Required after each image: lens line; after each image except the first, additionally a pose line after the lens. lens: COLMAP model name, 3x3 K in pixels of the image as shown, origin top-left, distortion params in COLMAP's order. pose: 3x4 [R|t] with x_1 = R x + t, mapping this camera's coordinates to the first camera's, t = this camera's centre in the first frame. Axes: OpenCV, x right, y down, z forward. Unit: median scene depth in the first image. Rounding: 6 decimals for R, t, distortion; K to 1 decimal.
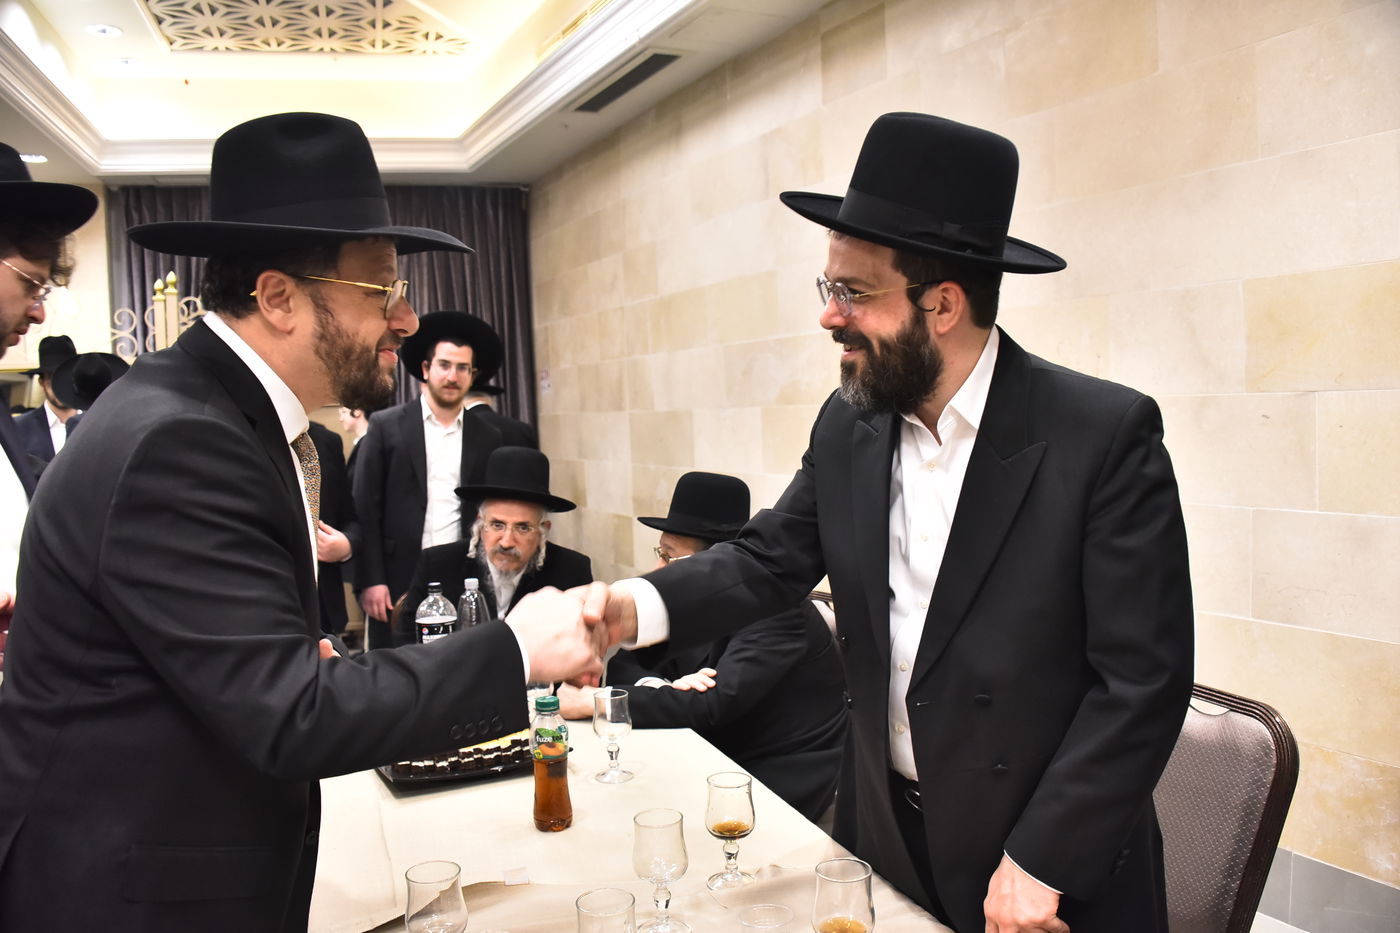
lens RADIAL K [[1102.8, 0, 696.9], [0, 1102.8, 480.8], [0, 0, 1]] dist [-0.145139, 0.049563]
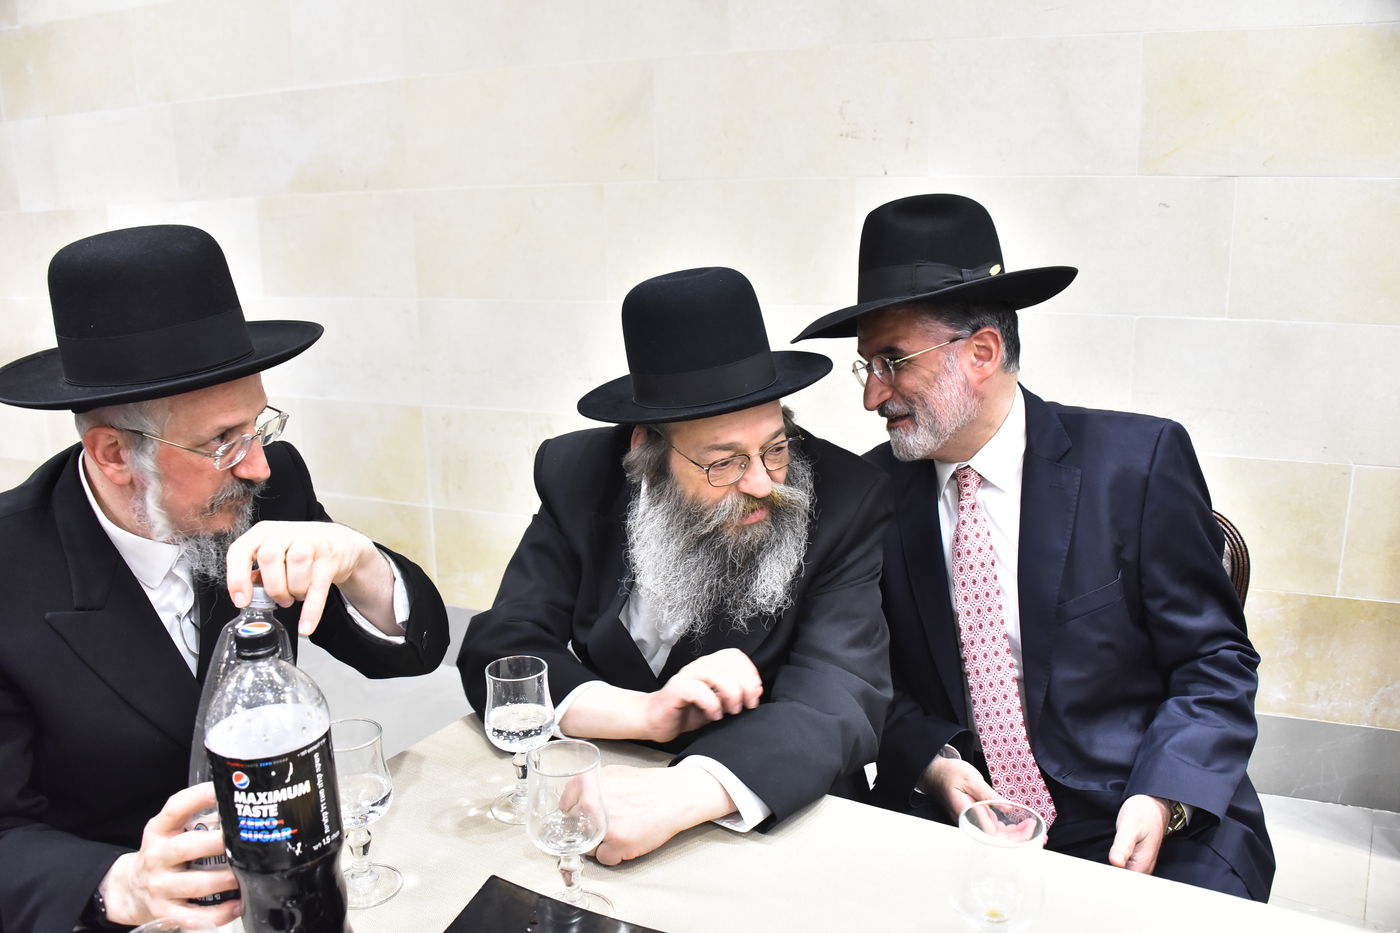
lens RADIAL K [[1102.8, 0, 692.8], [0, 1102.8, 461.8], [0, 0, 1]] dist [-0.145139, 0.049563]
pose [[0.769566, -0.128682, 0.625468, -0.302382], [0.032279, 0.986072, 0.163156, -0.011203], [-0.637751, -0.105369, 0.763001, 0.602483]]
